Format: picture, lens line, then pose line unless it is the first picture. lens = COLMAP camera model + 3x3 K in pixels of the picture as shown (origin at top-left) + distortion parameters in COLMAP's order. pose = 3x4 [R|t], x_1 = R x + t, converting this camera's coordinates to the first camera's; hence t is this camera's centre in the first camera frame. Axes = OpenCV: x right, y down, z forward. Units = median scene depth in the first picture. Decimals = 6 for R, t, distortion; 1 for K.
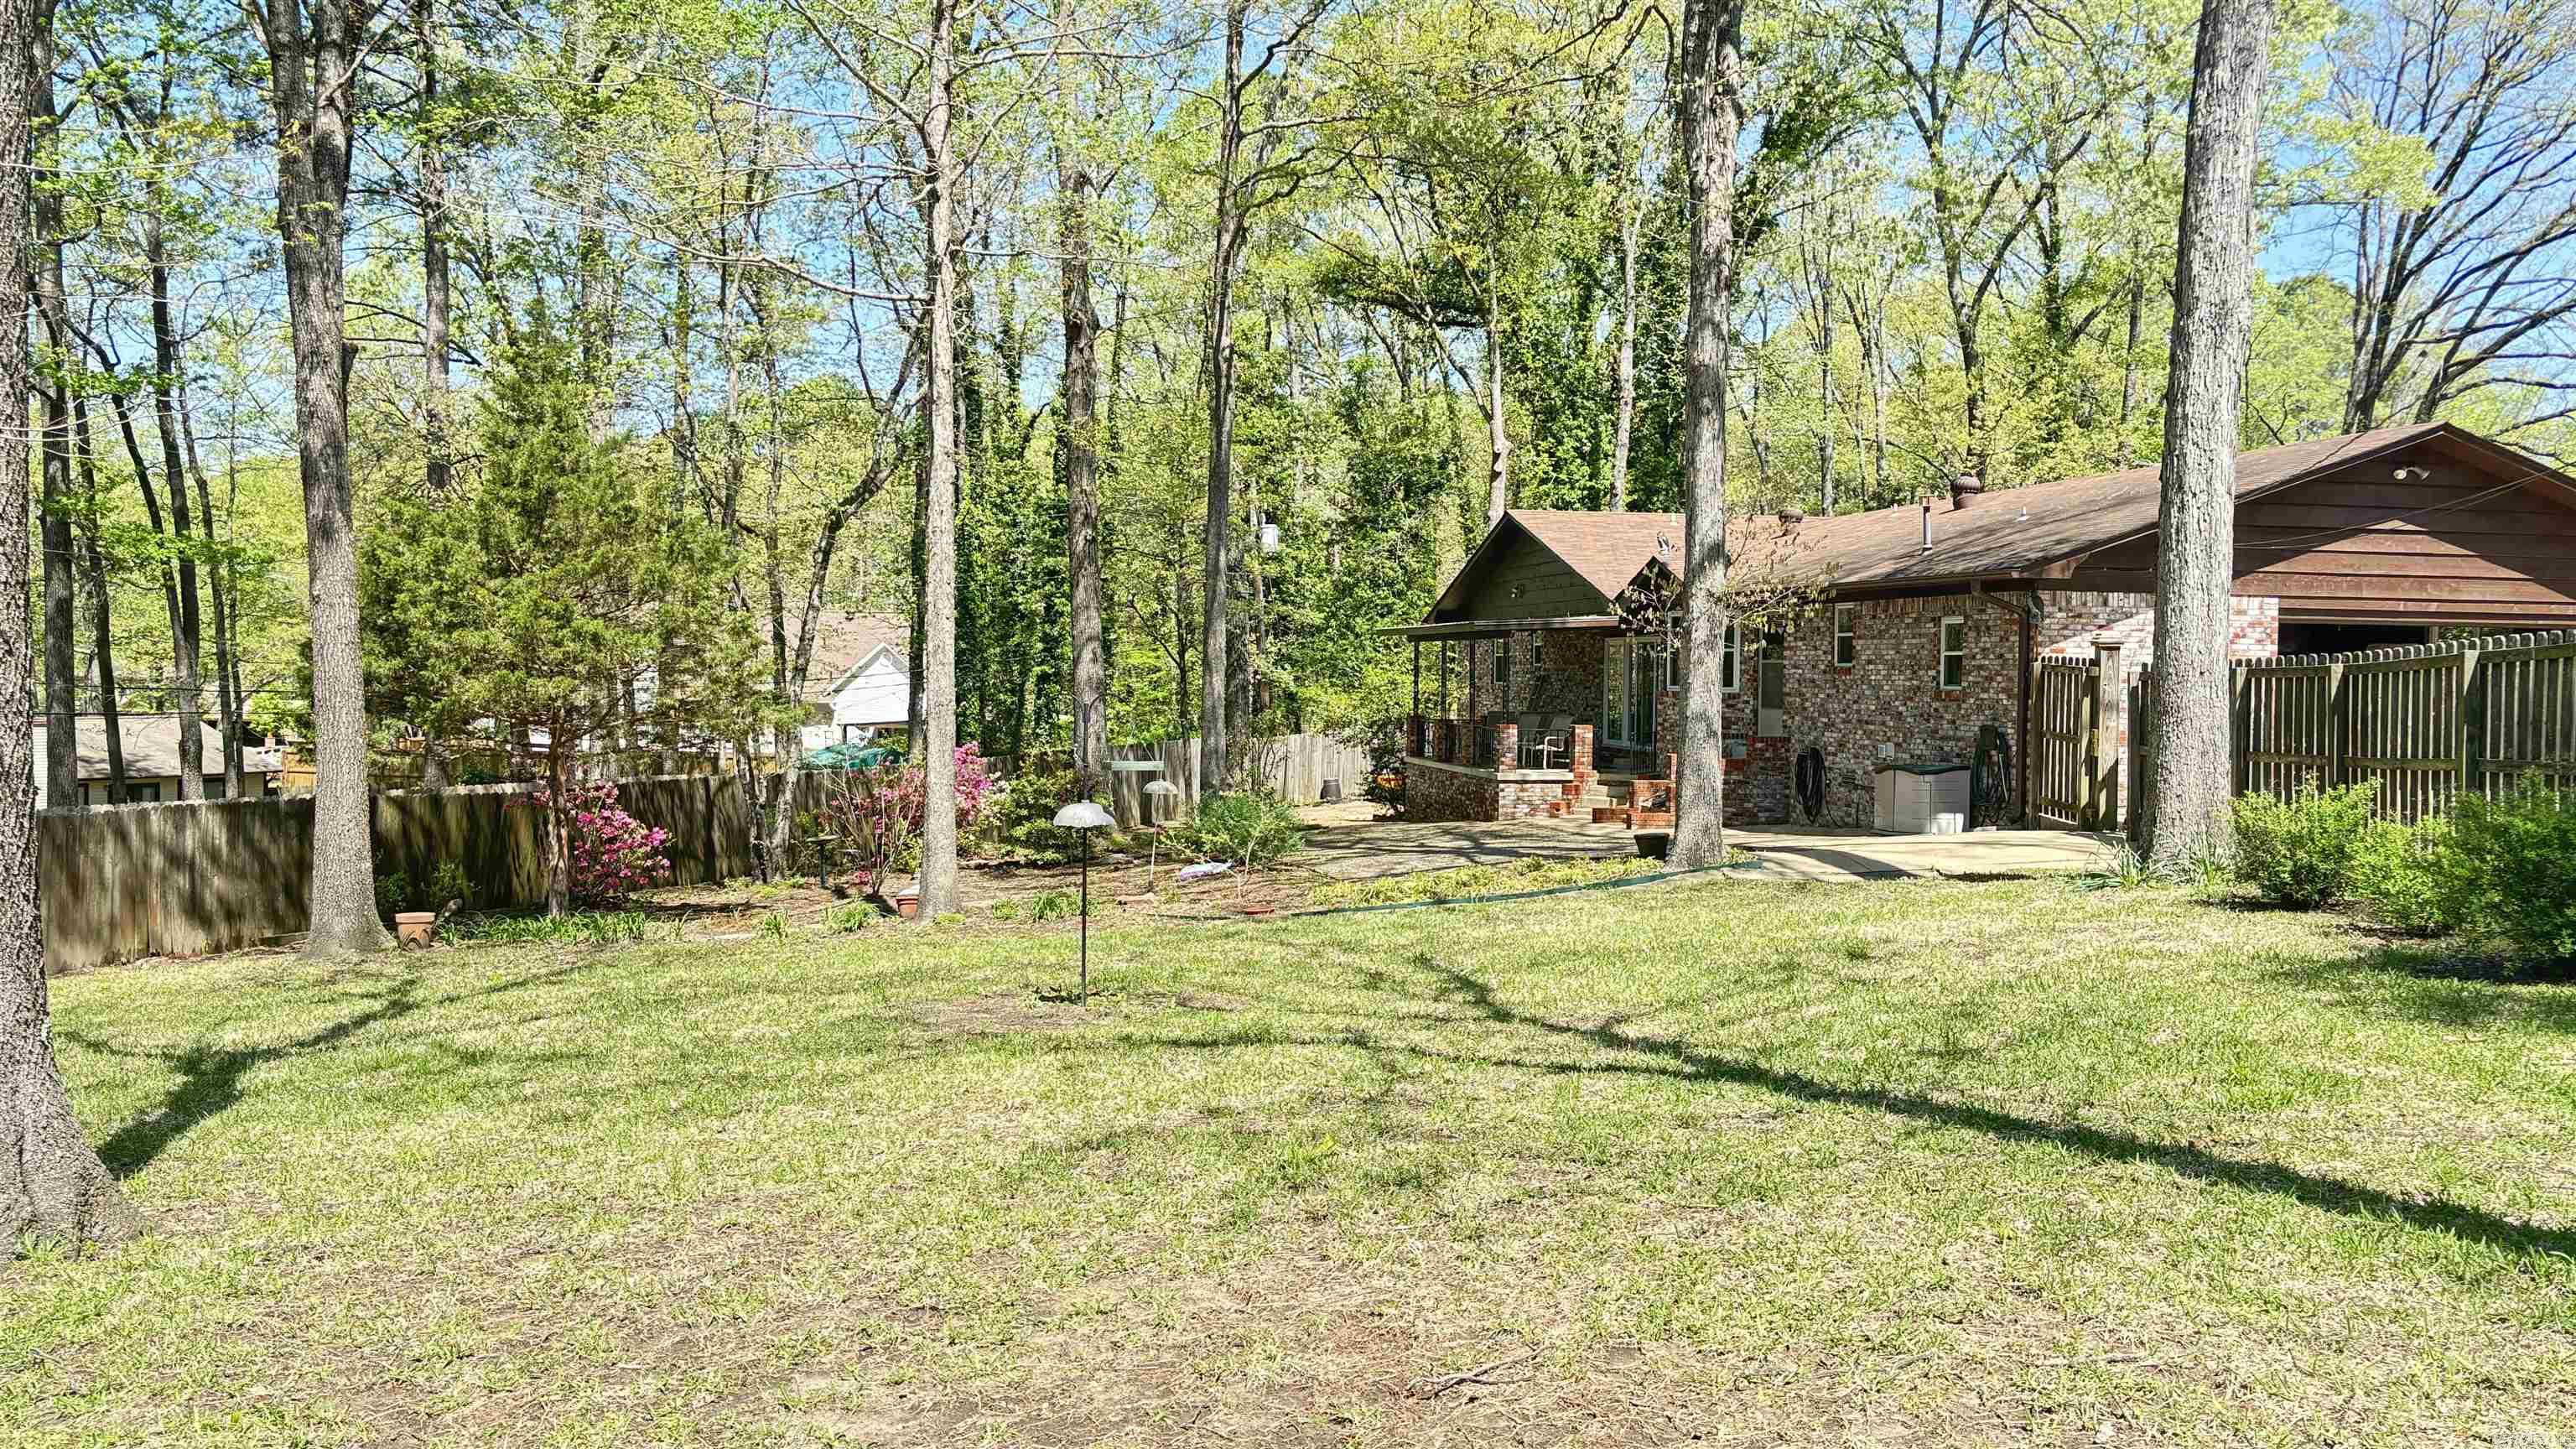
lens RADIAL K [[1925.4, 0, 1280.0], [0, 1925.4, 741.5], [0, 0, 1]] dist [0.049430, -0.049326]
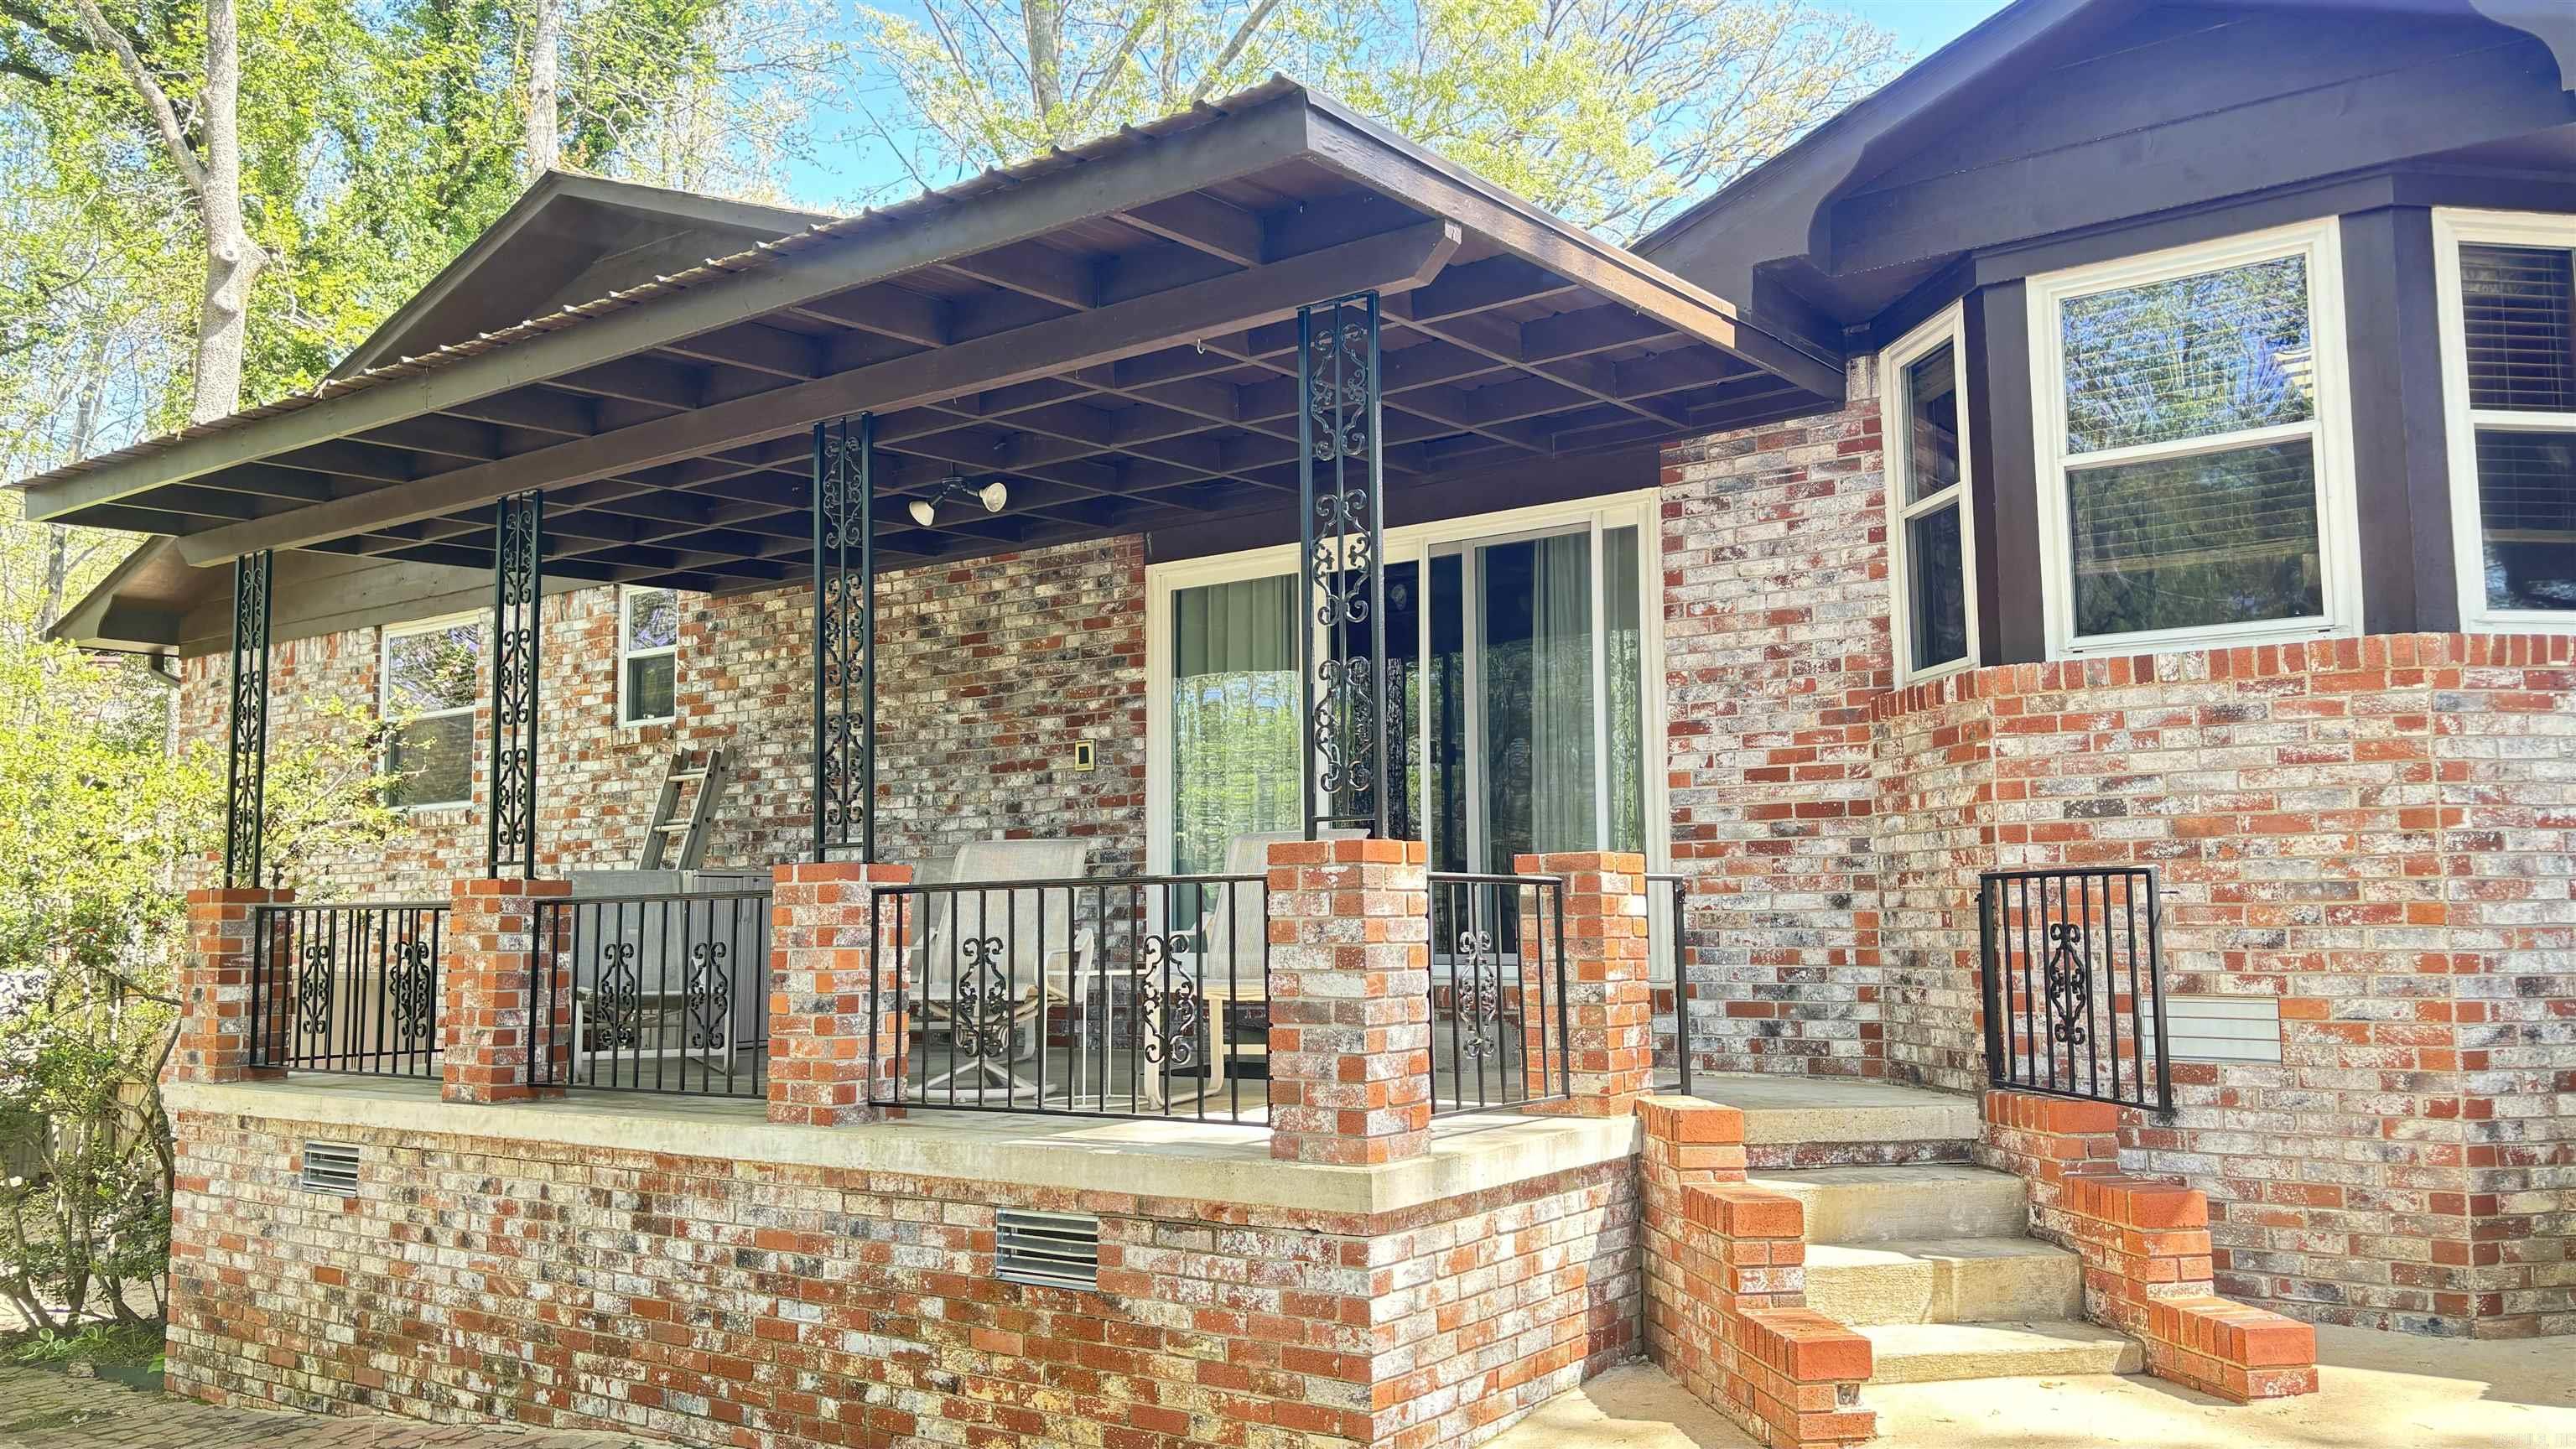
lens RADIAL K [[1925.4, 0, 1298.2], [0, 1925.4, 726.6], [0, 0, 1]] dist [0.049430, -0.049326]
pose [[0.726407, 0.050952, 0.685374, 0.005245], [0.045820, 0.991439, -0.122269, 0.000636], [-0.685736, 0.120221, 0.717853, 0.561051]]
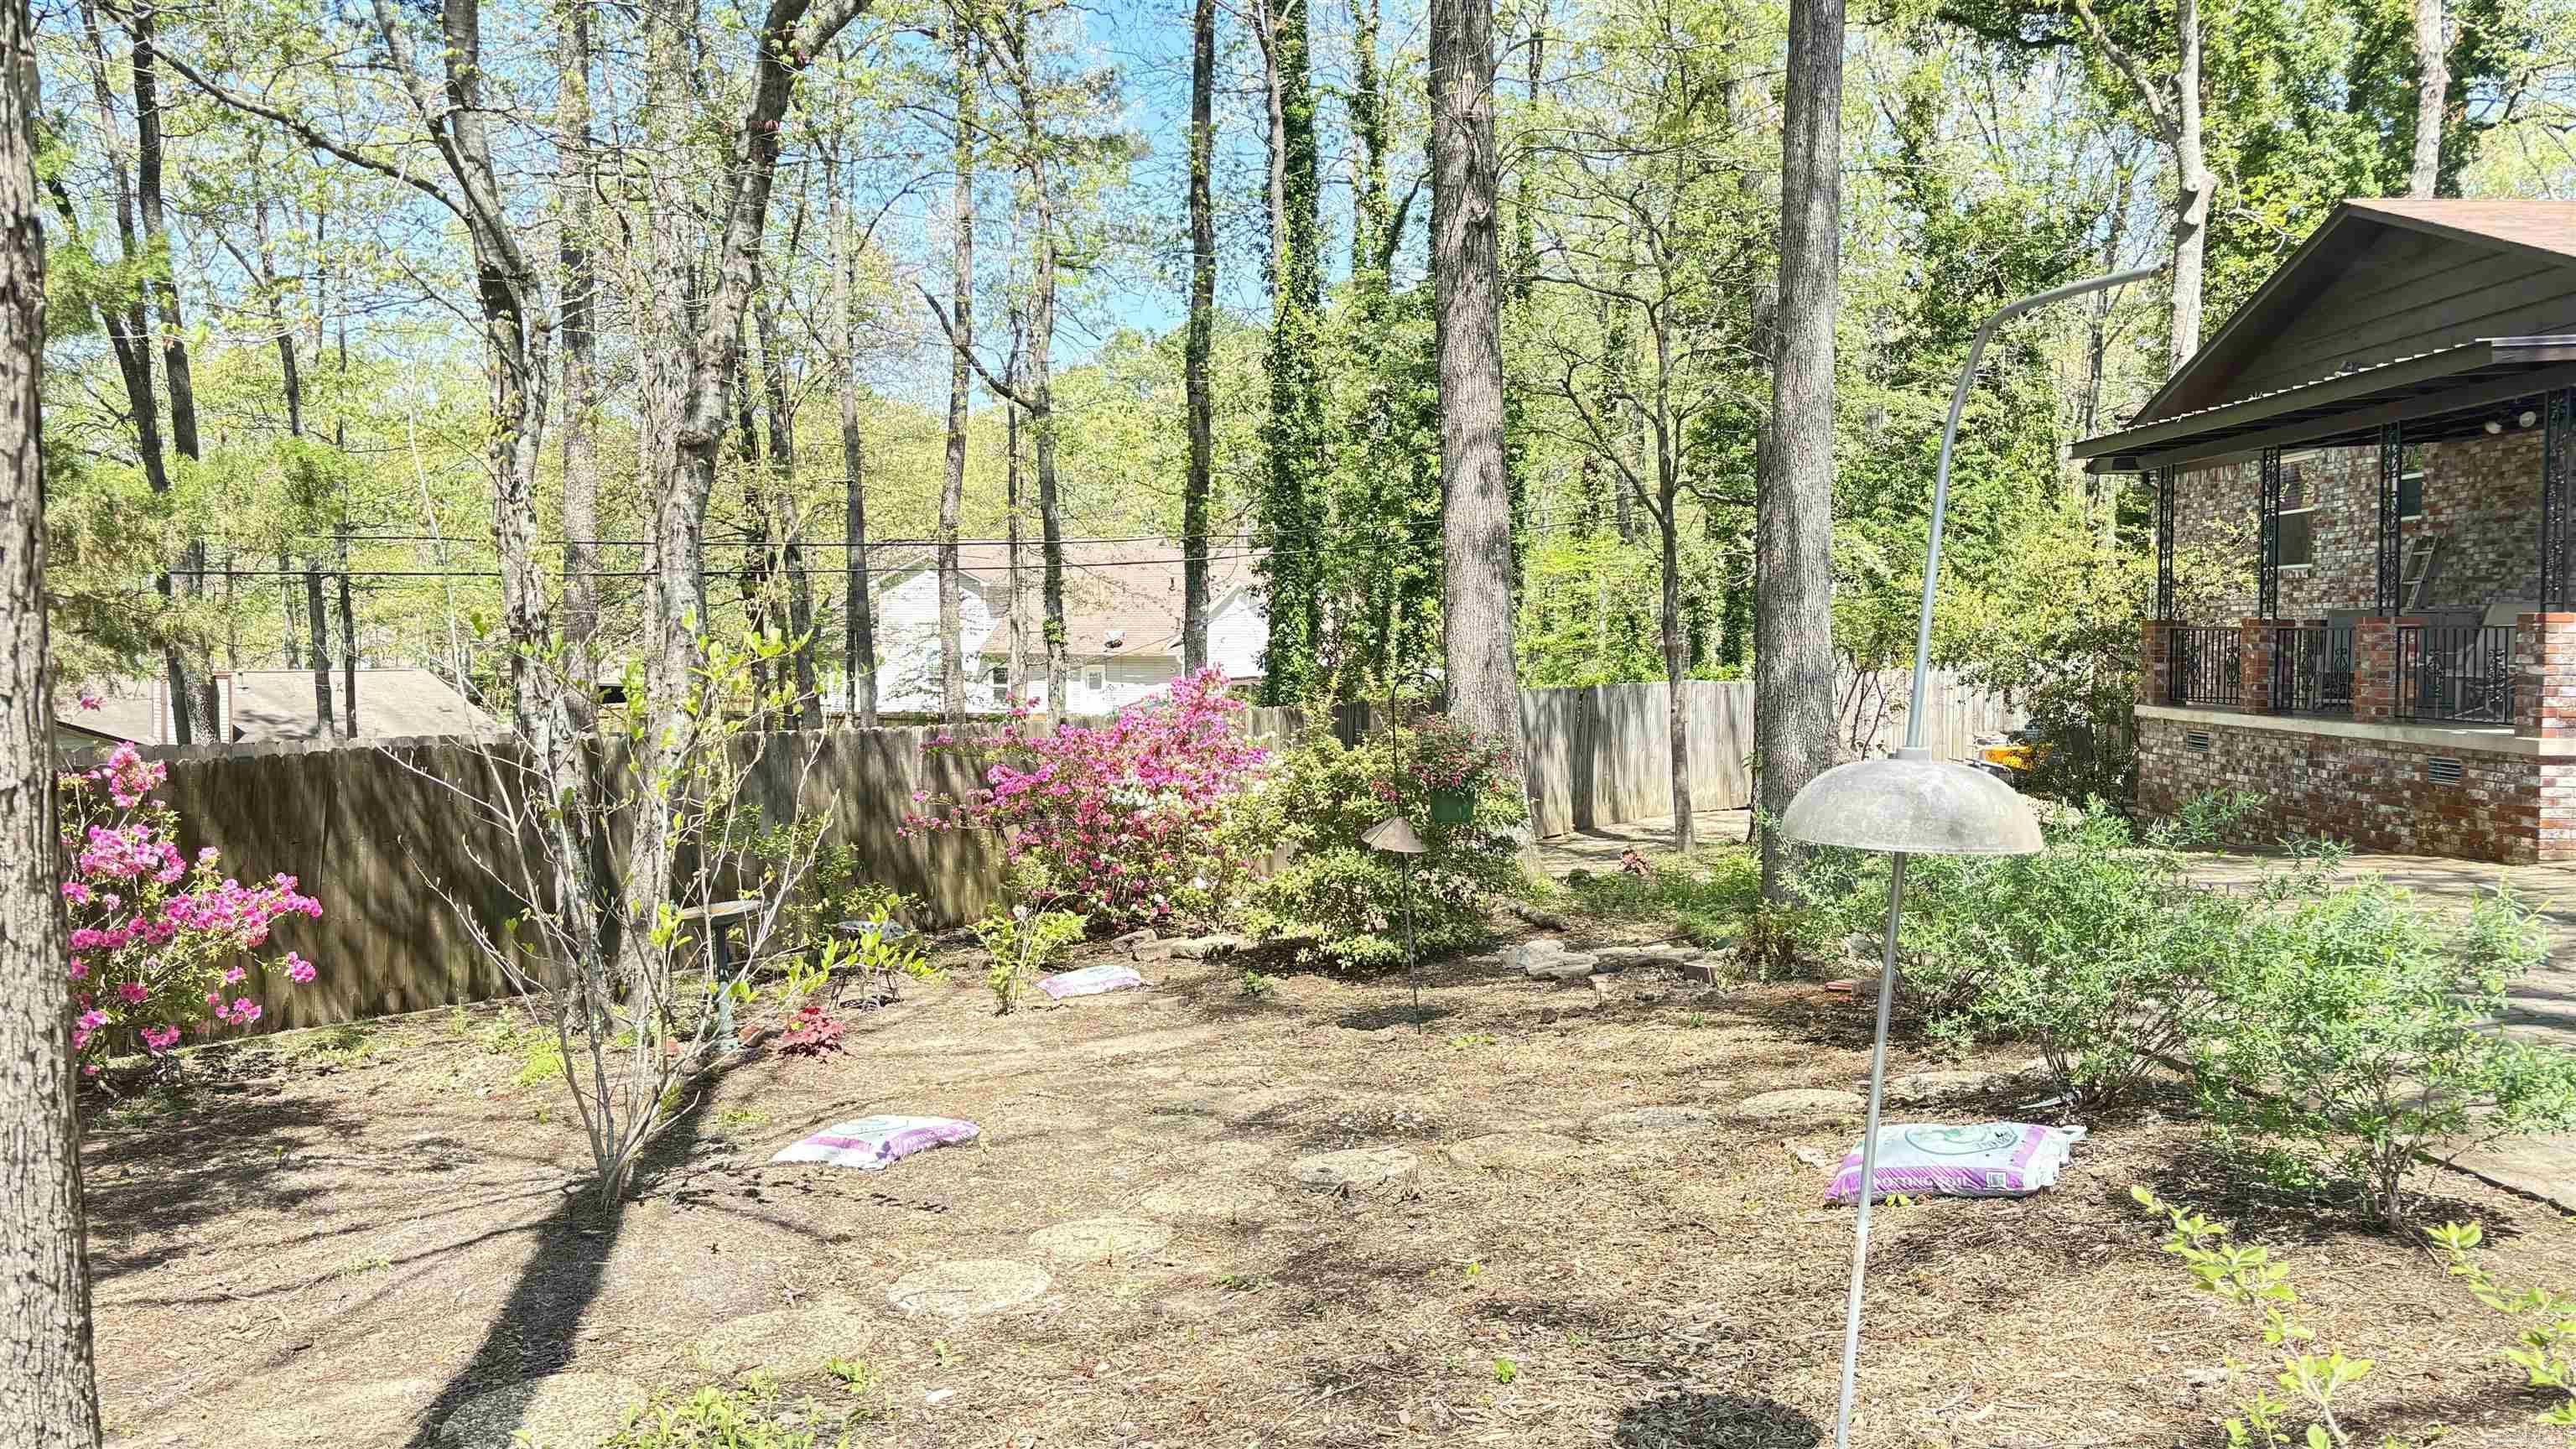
lens RADIAL K [[1925.4, 0, 1271.5], [0, 1925.4, 736.0], [0, 0, 1]] dist [0.049430, -0.049326]
pose [[0.976956, 0.001646, -0.213435, -0.031584], [0.000971, 0.999926, 0.012158, 0.006983], [0.213439, -0.012085, 0.976882, 0.353963]]
